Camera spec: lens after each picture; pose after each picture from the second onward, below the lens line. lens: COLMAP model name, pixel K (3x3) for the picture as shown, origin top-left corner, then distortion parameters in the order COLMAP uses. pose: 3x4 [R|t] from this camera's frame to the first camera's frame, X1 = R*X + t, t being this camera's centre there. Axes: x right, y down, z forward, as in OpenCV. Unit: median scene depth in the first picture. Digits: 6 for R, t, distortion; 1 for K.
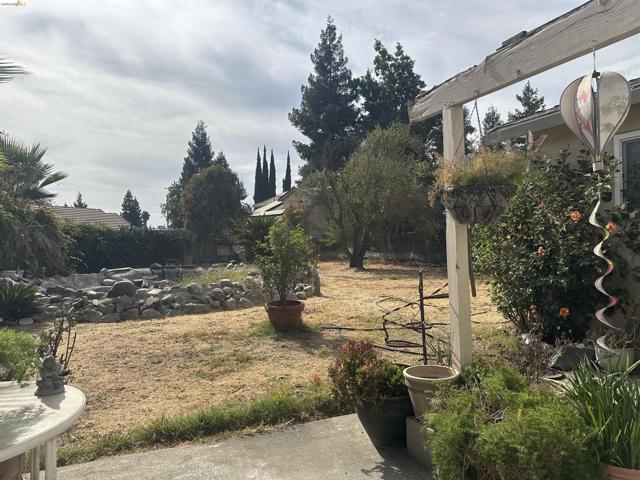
lens RADIAL K [[451.5, 0, 320.0], [0, 451.5, 240.0], [0, 0, 1]] dist [0.129681, -0.186836]
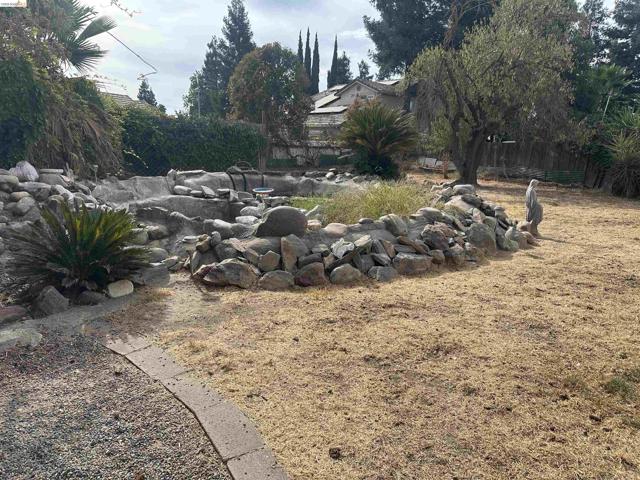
lens RADIAL K [[451.5, 0, 320.0], [0, 451.5, 240.0], [0, 0, 1]] dist [0.129681, -0.186836]
pose [[0.998311, 0.054516, -0.020081, -0.198020], [-0.049308, 0.977855, 0.203390, 0.010689], [0.030724, -0.202057, 0.978892, 0.258764]]
